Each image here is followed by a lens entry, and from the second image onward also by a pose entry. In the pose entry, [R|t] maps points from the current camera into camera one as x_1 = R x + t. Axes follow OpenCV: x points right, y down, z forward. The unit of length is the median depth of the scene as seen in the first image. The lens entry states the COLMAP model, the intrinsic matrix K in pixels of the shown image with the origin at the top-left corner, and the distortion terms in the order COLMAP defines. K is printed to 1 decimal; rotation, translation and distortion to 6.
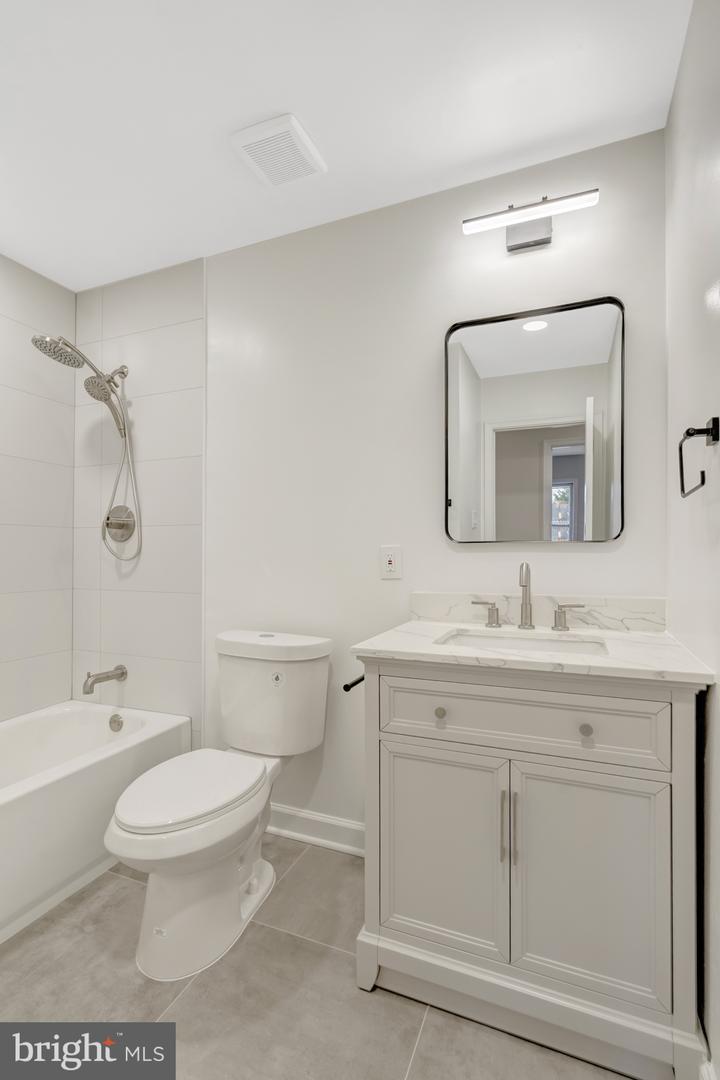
lens RADIAL K [[508.6, 0, 356.2], [0, 508.6, 548.6], [0, 0, 1]] dist [-0.005672, 0.000436]
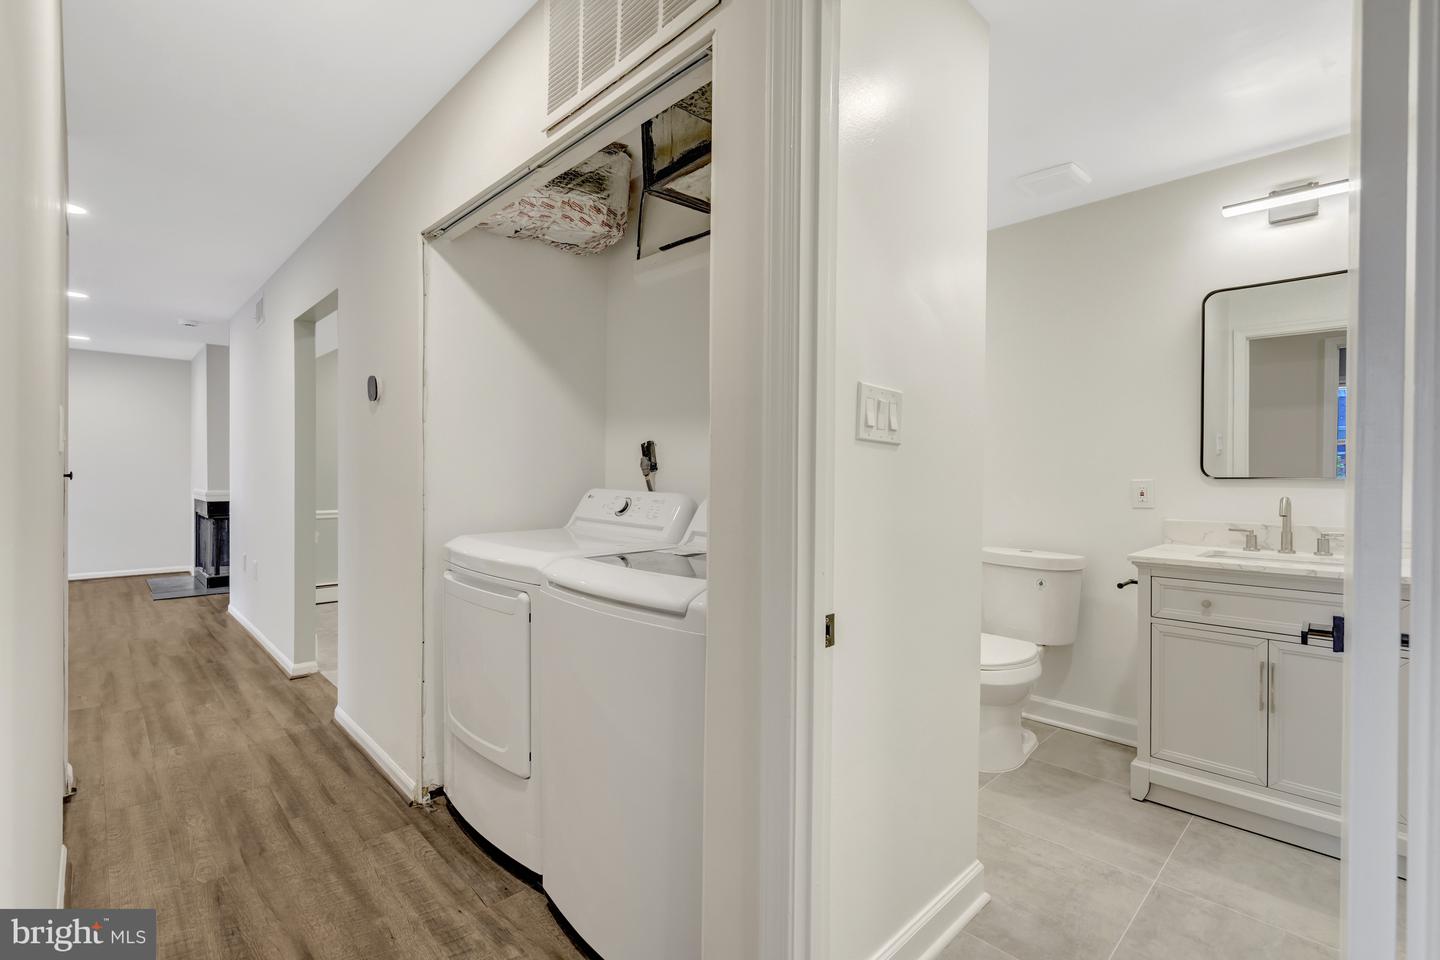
lens RADIAL K [[659.4, 0, 719.6], [0, 659.4, 474.9], [0, 0, 1]] dist [0.000737, 0.000134]
pose [[0.920814, 0.005422, -0.389965, -0.256839], [-0.001167, 0.999937, 0.011147, -0.035430], [0.390001, -0.009809, 0.920762, -0.843867]]
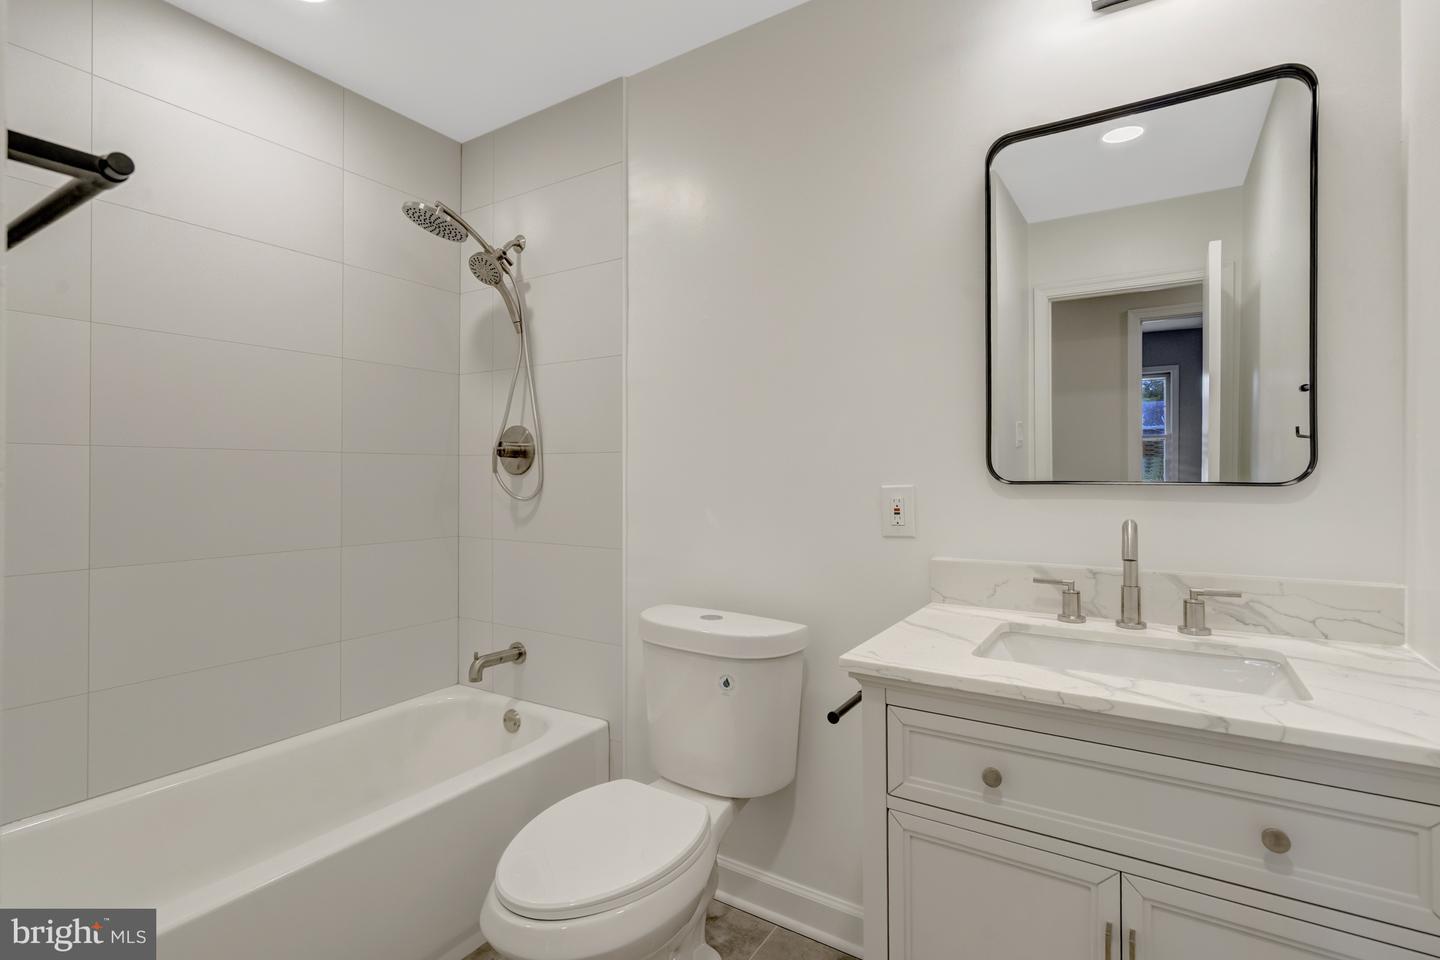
lens RADIAL K [[678.1, 0, 717.7], [0, 678.1, 468.4], [0, 0, 1]] dist [-0.005672, 0.000436]
pose [[0.985261, -0.004004, -0.171009, -0.011767], [0.004713, 0.999982, 0.003740, -0.034728], [0.170991, -0.004491, 0.985262, 0.111773]]
